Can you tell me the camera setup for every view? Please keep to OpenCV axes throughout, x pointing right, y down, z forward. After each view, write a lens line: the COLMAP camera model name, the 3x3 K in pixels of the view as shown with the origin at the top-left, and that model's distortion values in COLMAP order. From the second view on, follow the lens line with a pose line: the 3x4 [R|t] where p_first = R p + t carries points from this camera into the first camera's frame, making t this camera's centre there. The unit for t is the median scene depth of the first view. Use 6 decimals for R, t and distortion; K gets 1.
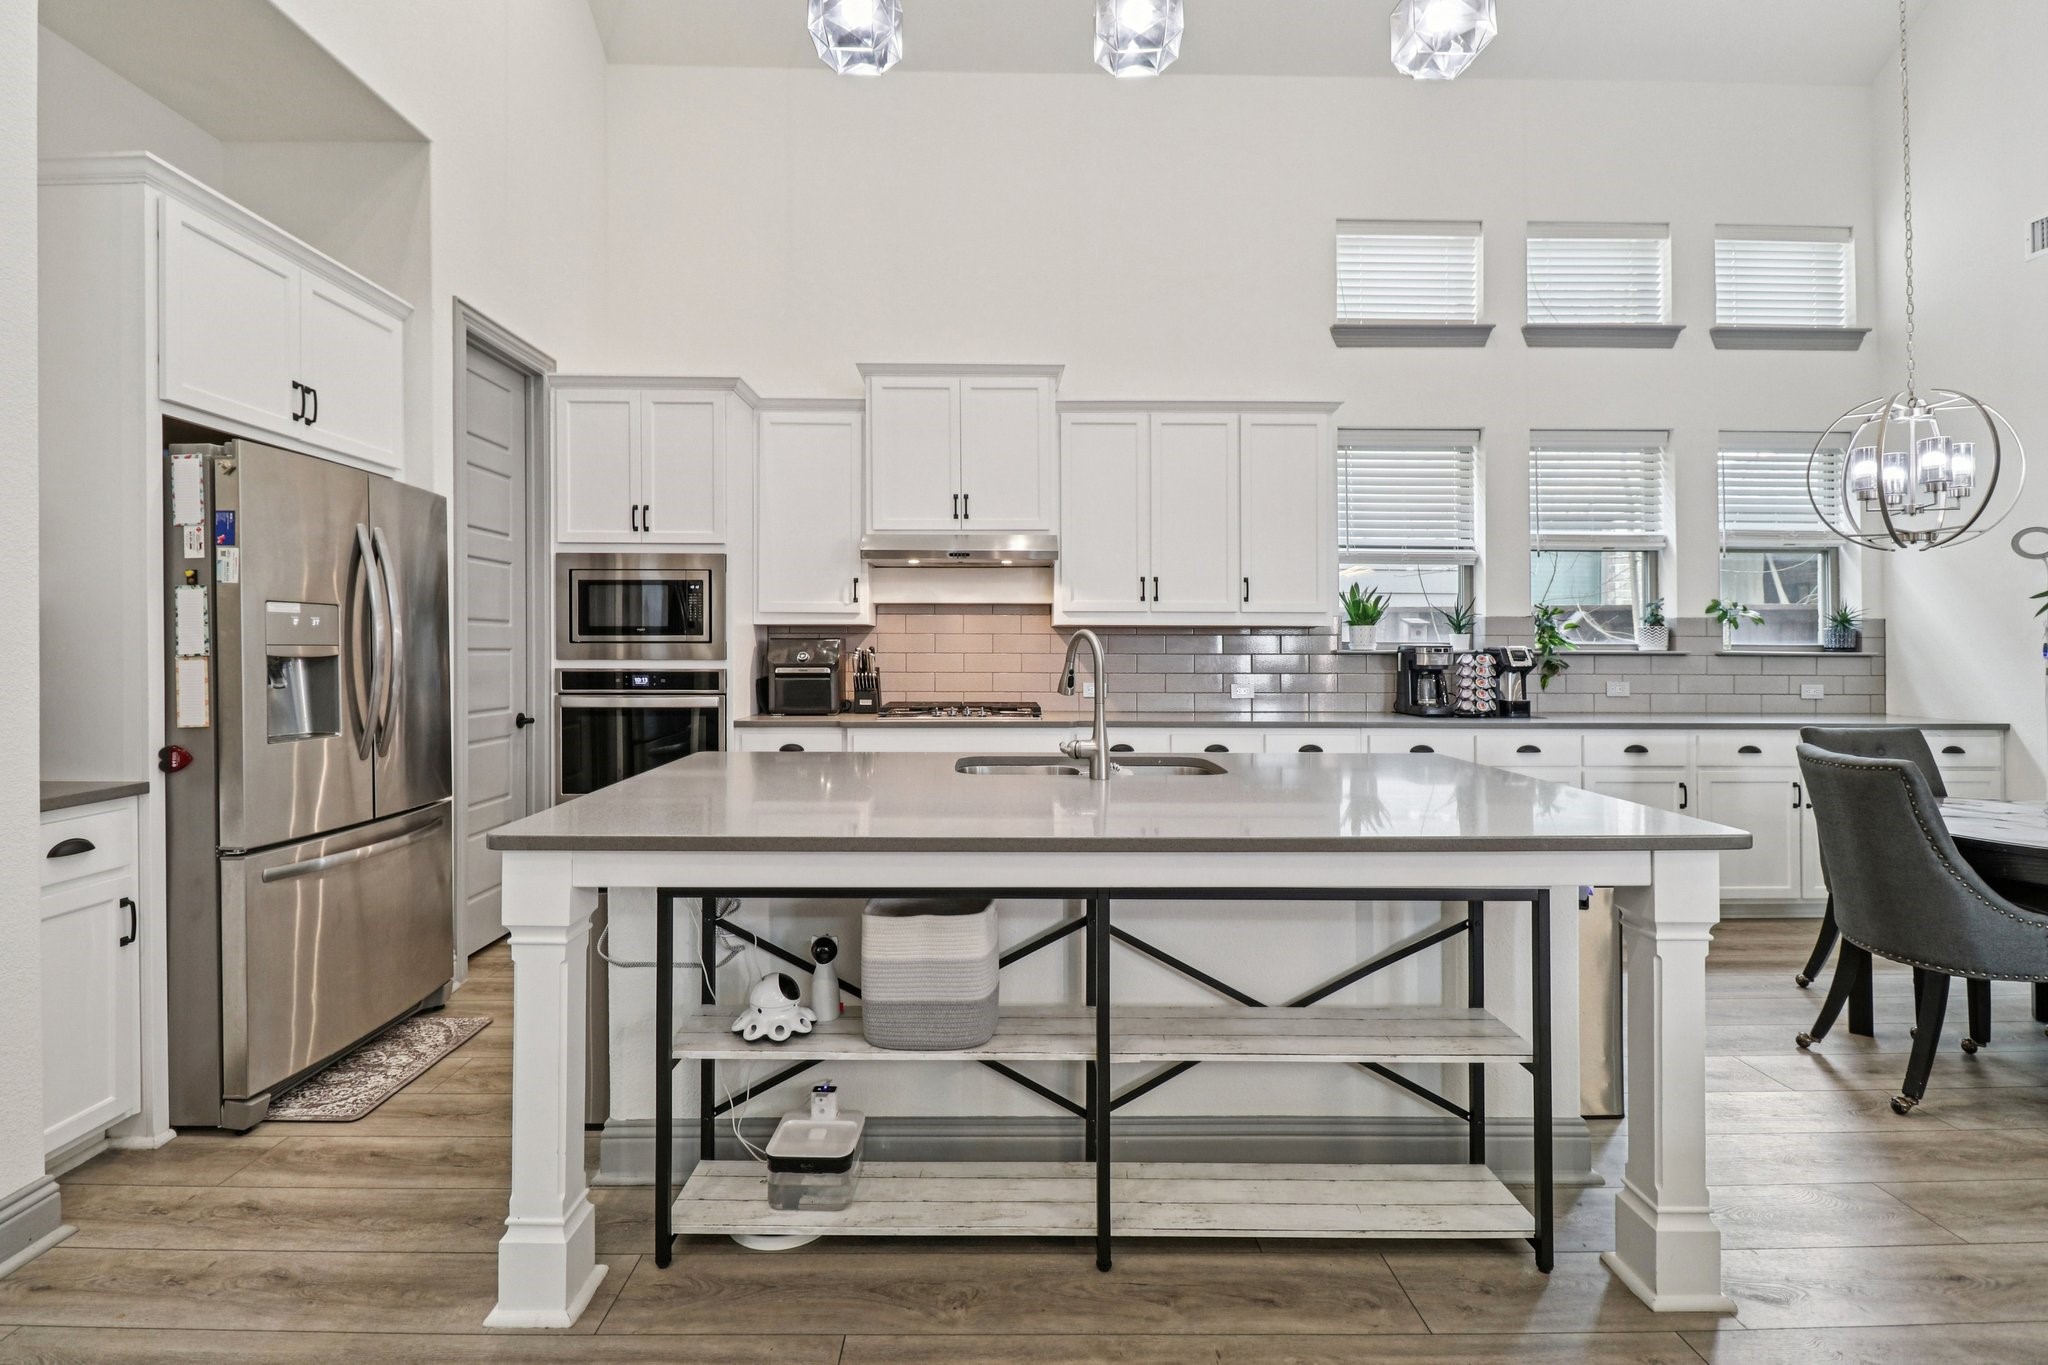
lens RADIAL K [[953.5, 0, 1017.0], [0, 953.5, 648.2], [0, 0, 1]] dist [0.002985, -0.012230]
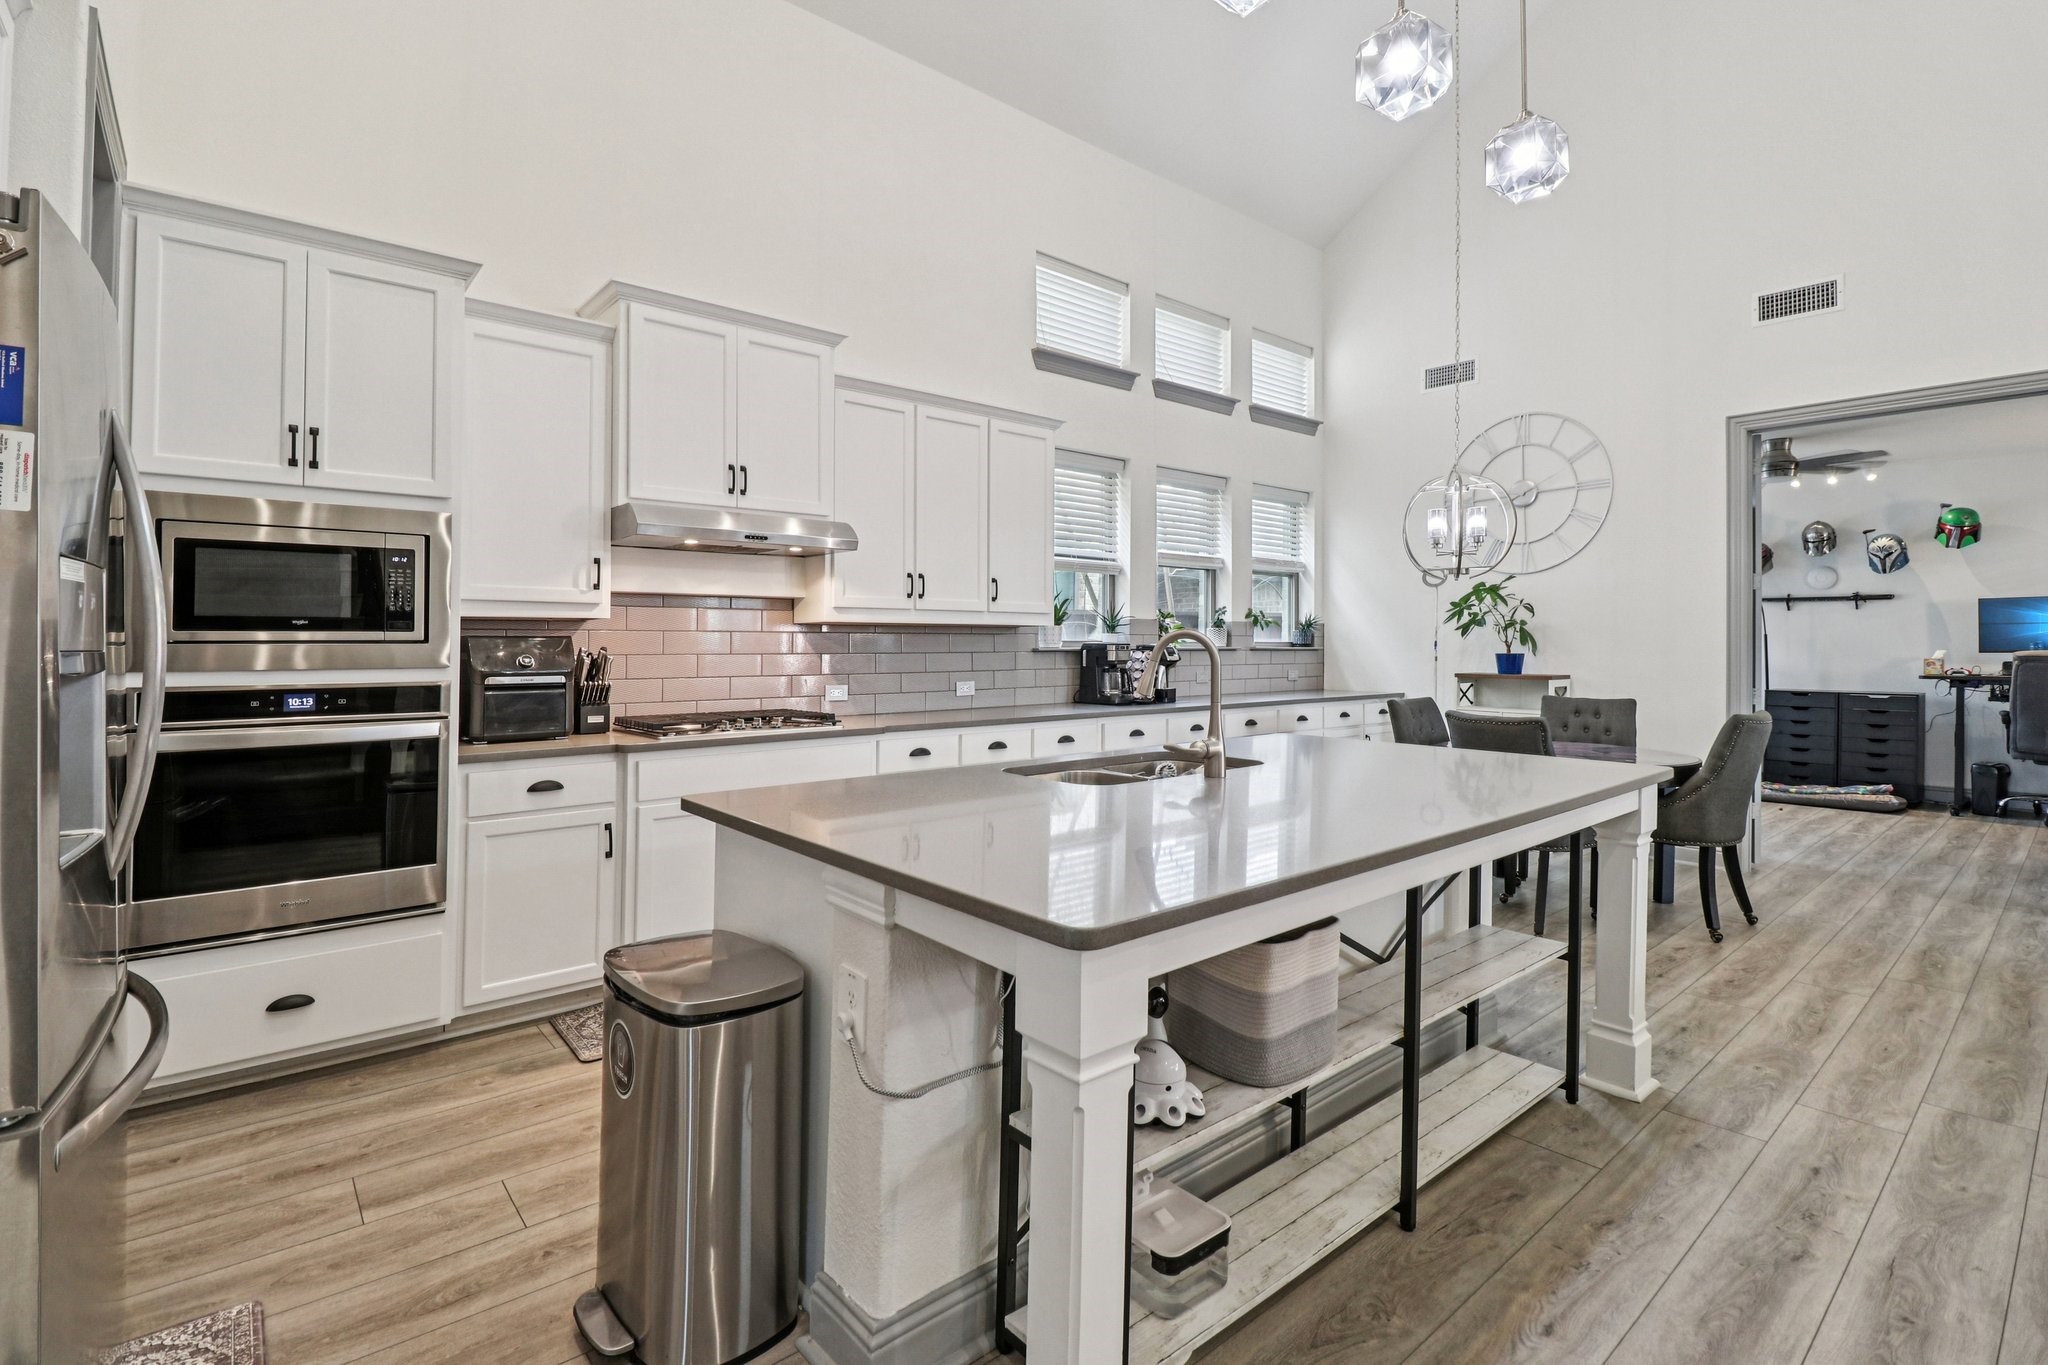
lens RADIAL K [[945.0, 0, 1025.2], [0, 945.0, 643.7], [0, 0, 1]] dist [-0.001070, -0.010001]
pose [[0.771851, -0.003119, 0.635796, -0.383765], [0.003569, 0.999993, 0.000572, -0.003572], [-0.635794, 0.001828, 0.771857, 0.191906]]
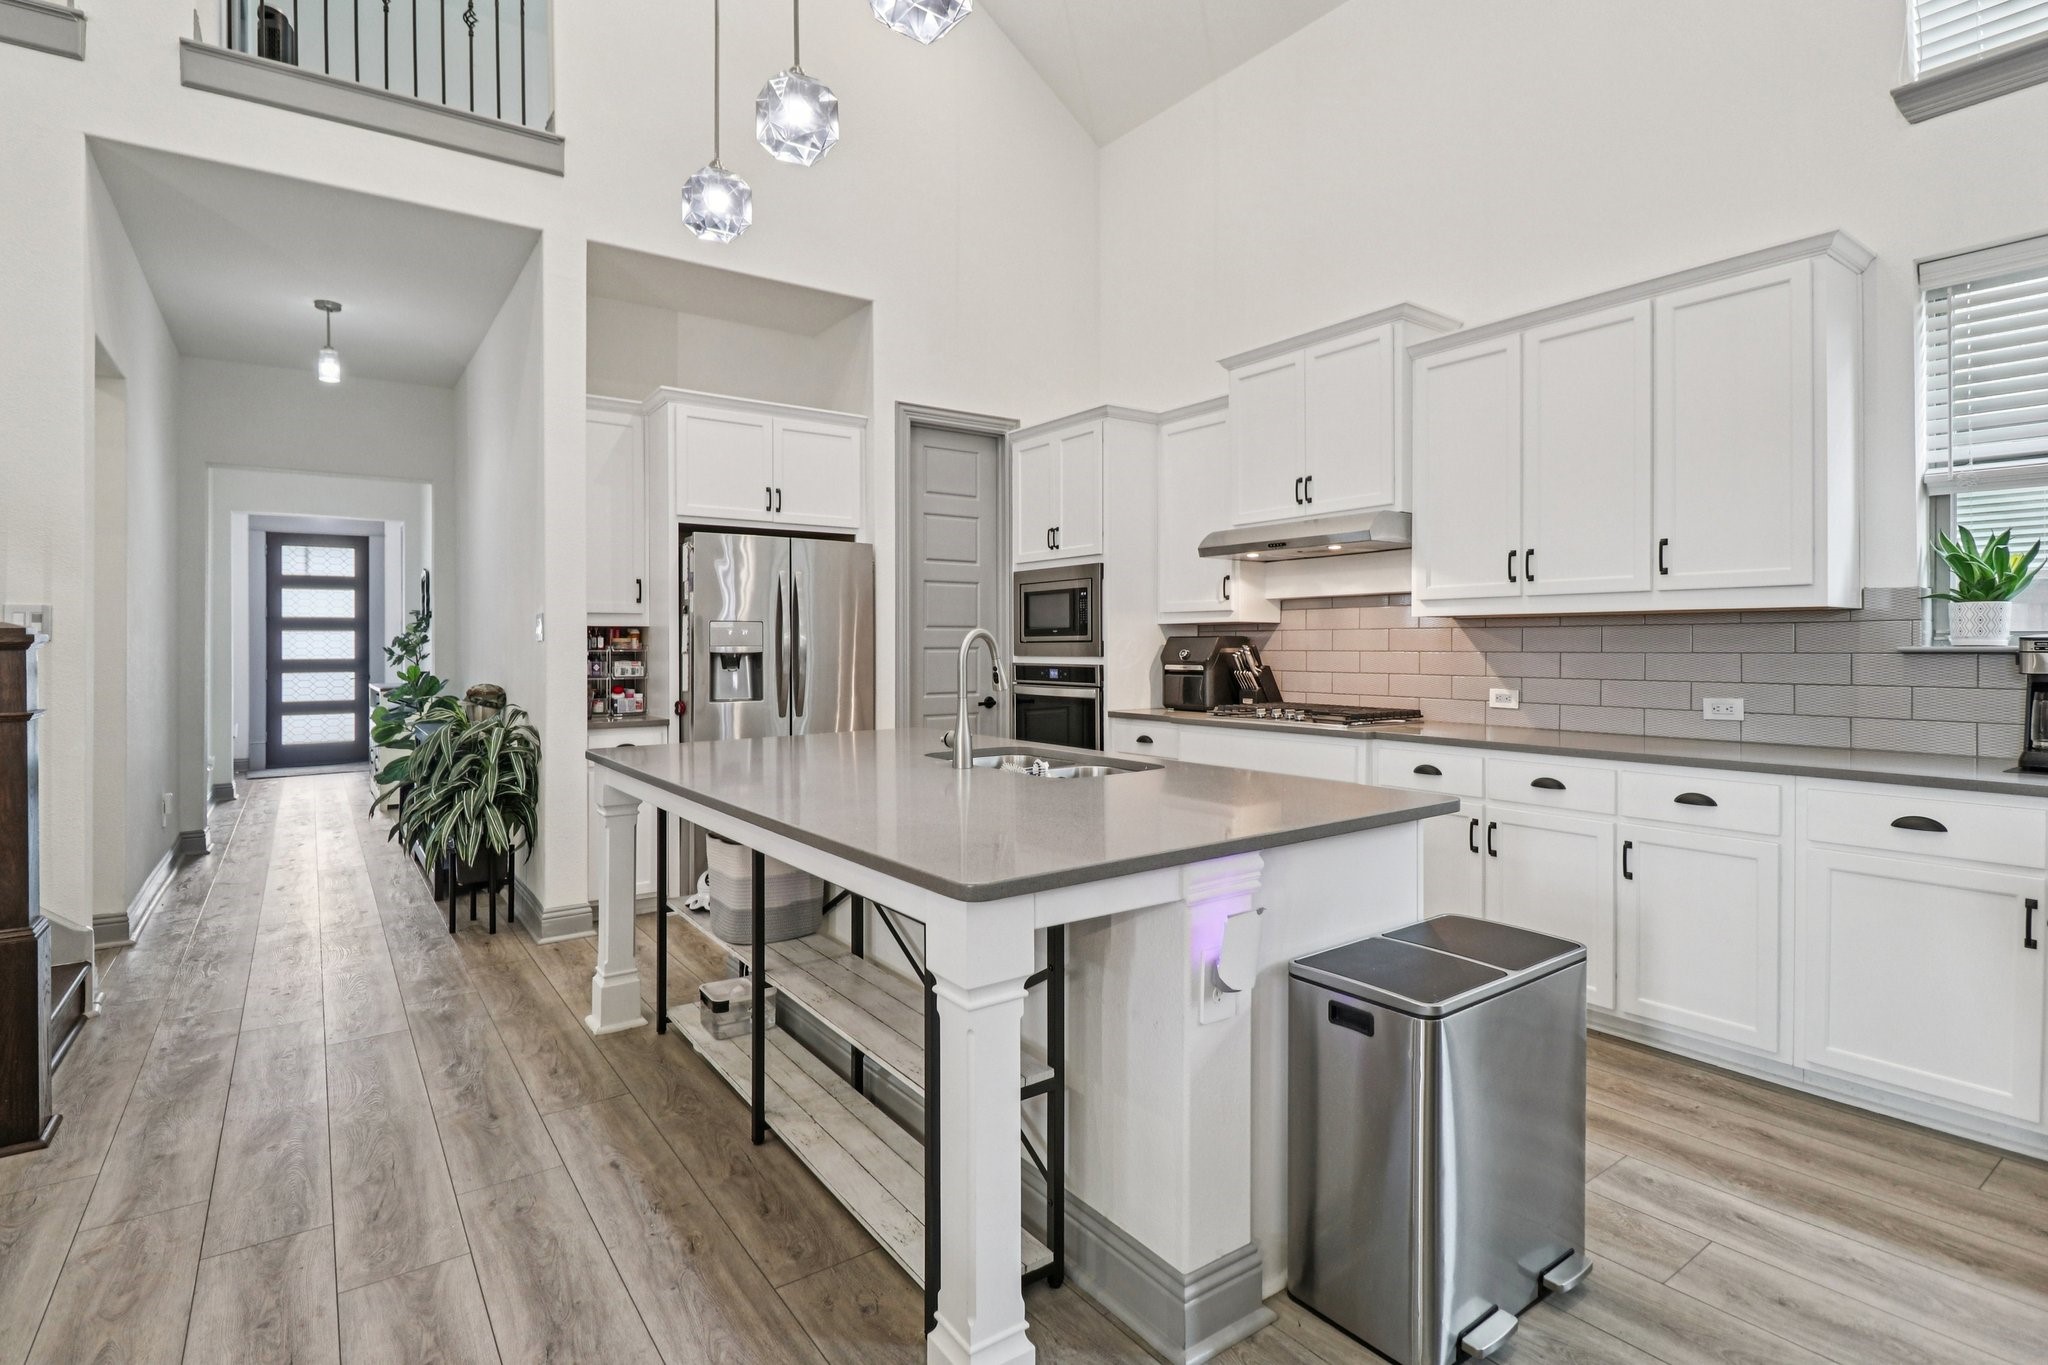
lens RADIAL K [[1016.9, 0, 1017.5], [0, 1016.9, 632.1], [0, 0, 1]] dist [0.001564, -0.009241]
pose [[0.562332, -0.015083, -0.826774, 0.578678], [0.004197, 0.999873, -0.015387, 0.000971], [0.826901, 0.005183, 0.562324, 0.222170]]
